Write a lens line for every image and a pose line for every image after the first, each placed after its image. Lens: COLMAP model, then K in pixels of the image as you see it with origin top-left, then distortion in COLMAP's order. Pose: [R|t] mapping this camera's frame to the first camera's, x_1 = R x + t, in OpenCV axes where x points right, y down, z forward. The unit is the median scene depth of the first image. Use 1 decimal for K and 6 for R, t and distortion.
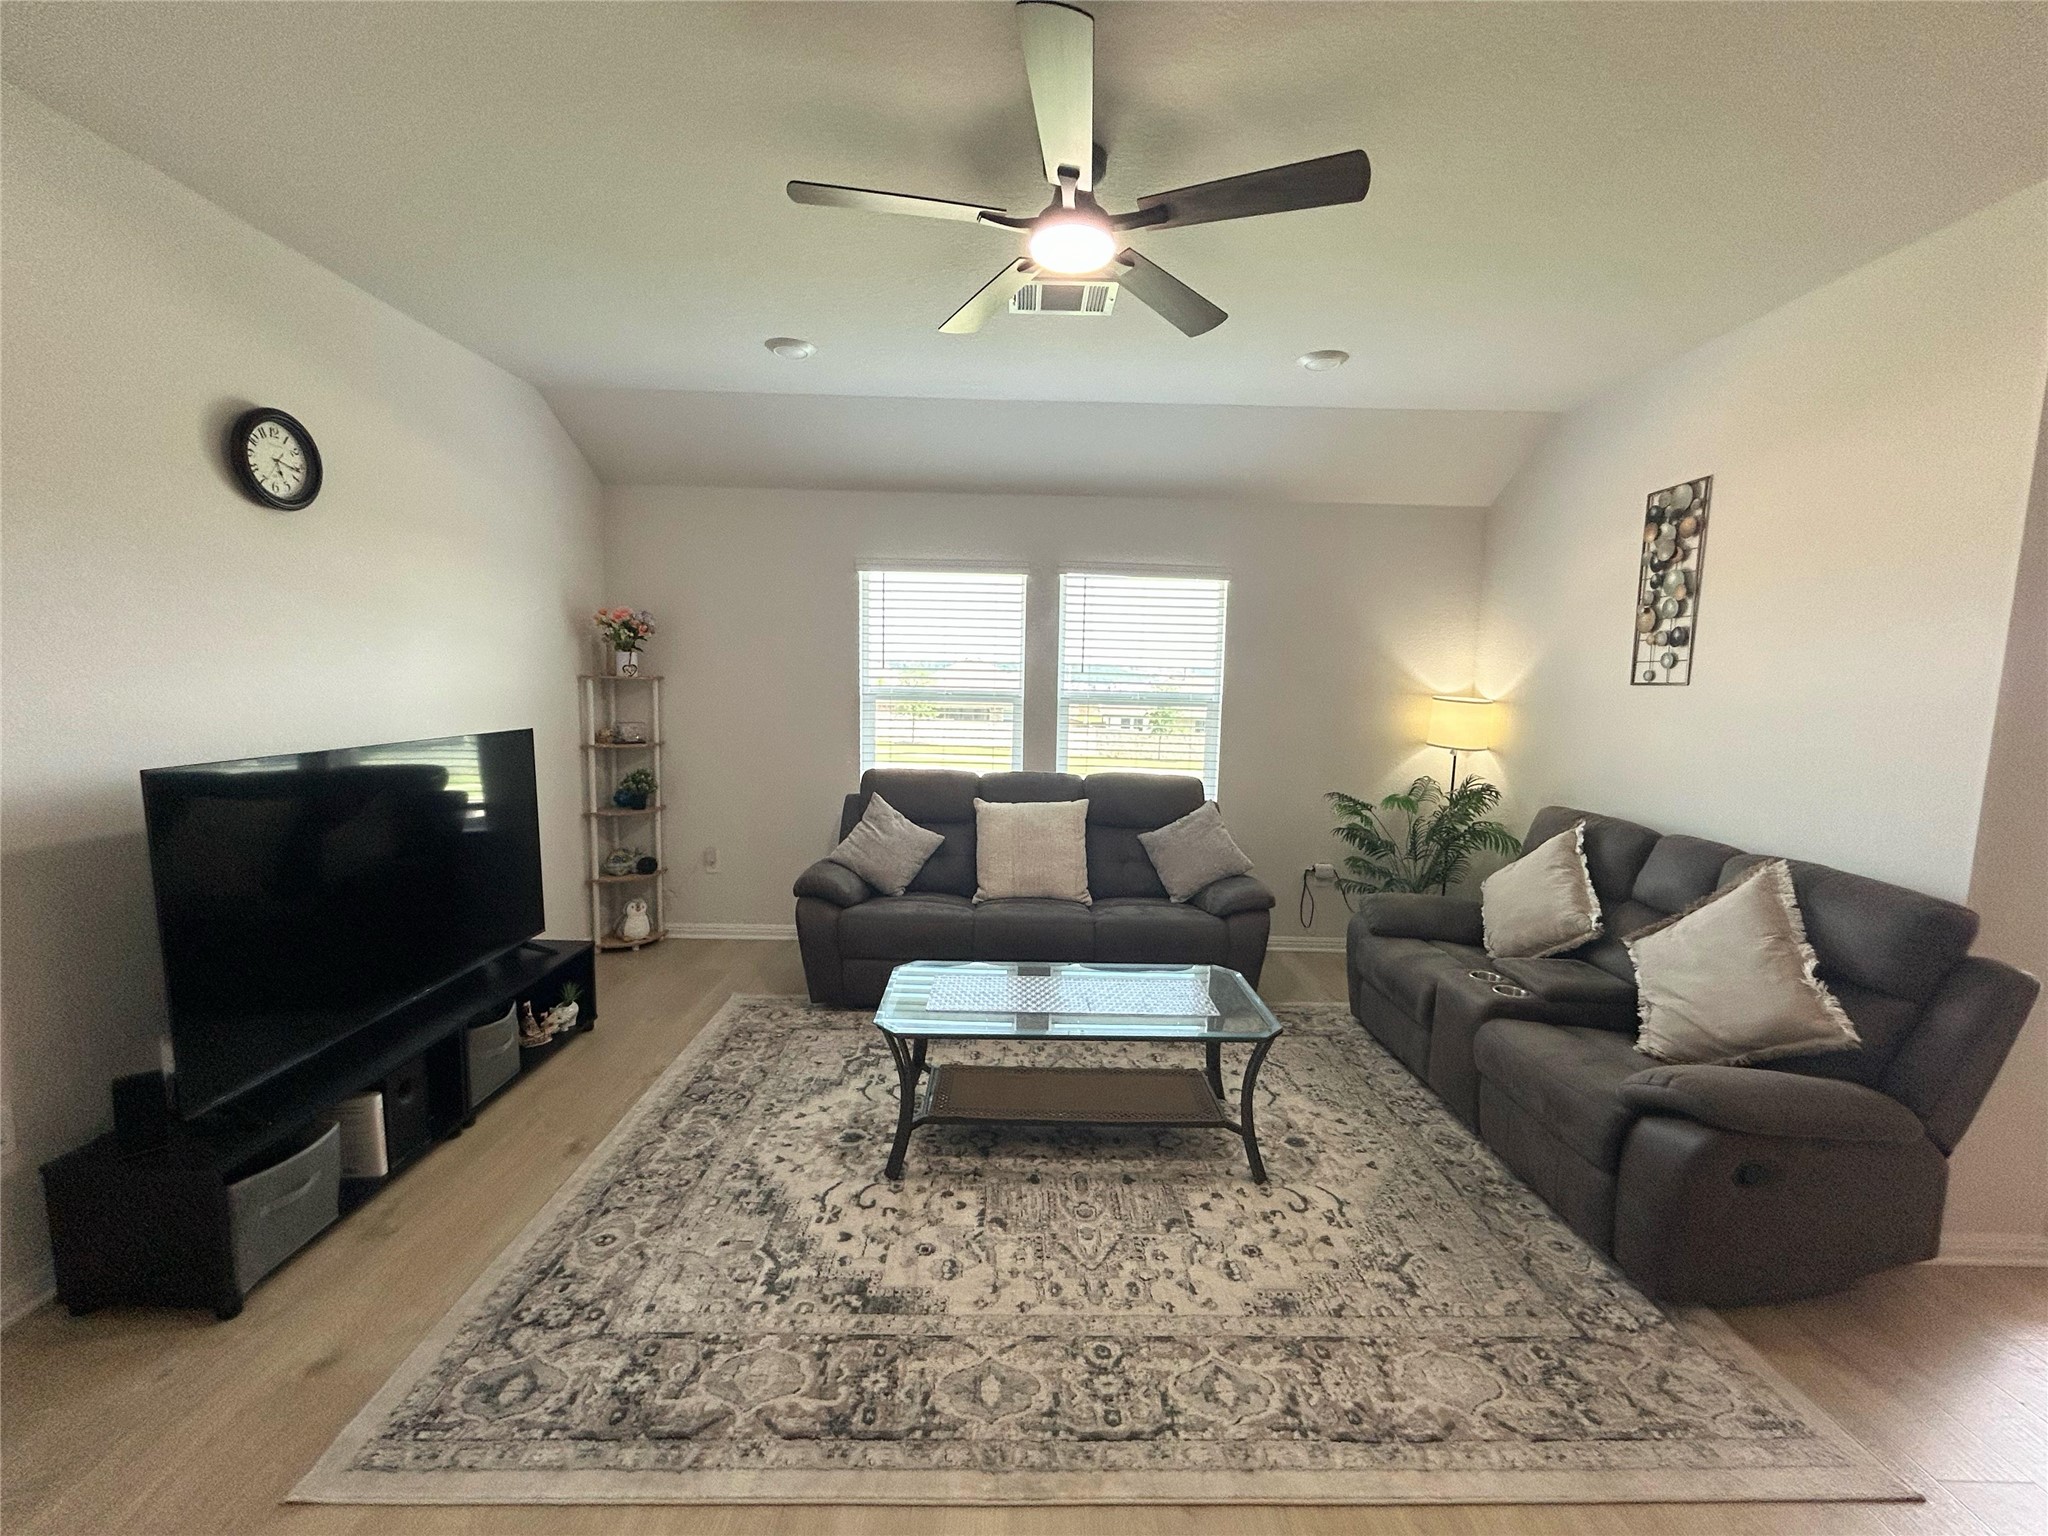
lens RADIAL K [[824.1, 0, 1021.8], [0, 824.1, 766.5], [0, 0, 1]] dist [-0.002282, 0.002380]
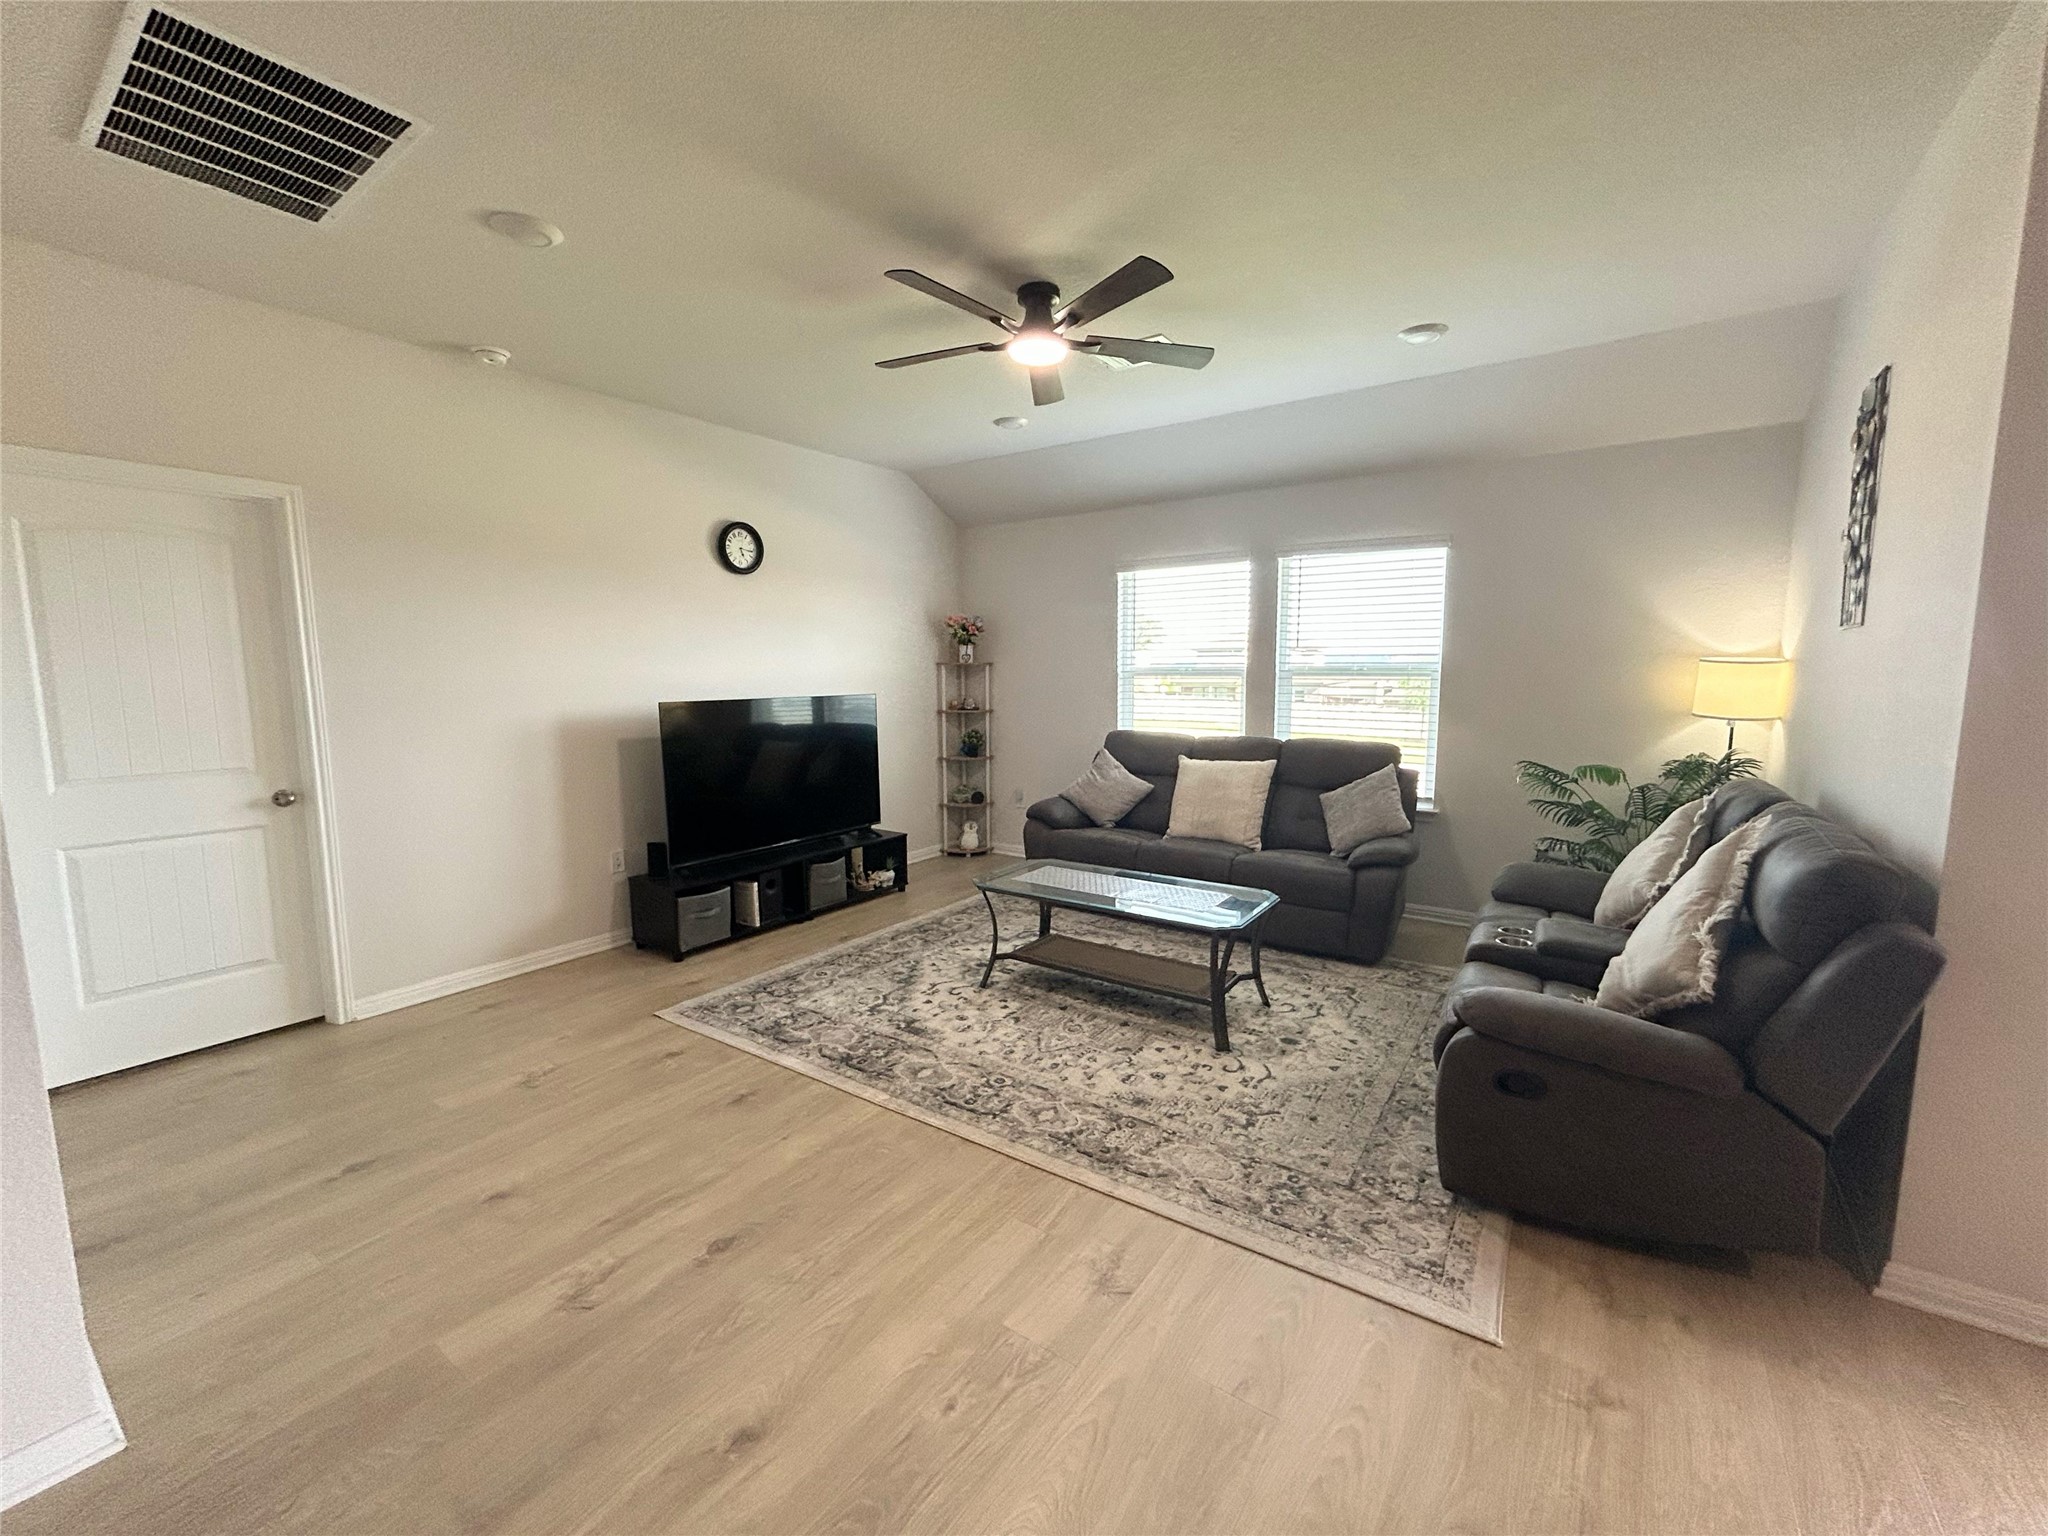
lens RADIAL K [[824.1, 0, 1034.9], [0, 824.1, 770.1], [0, 0, 1]] dist [-0.002282, 0.002380]
pose [[0.821231, 0.043675, -0.568921, 0.691485], [-0.039654, 0.999024, 0.019453, 0.069188], [0.569216, 0.006584, 0.822162, -0.158977]]
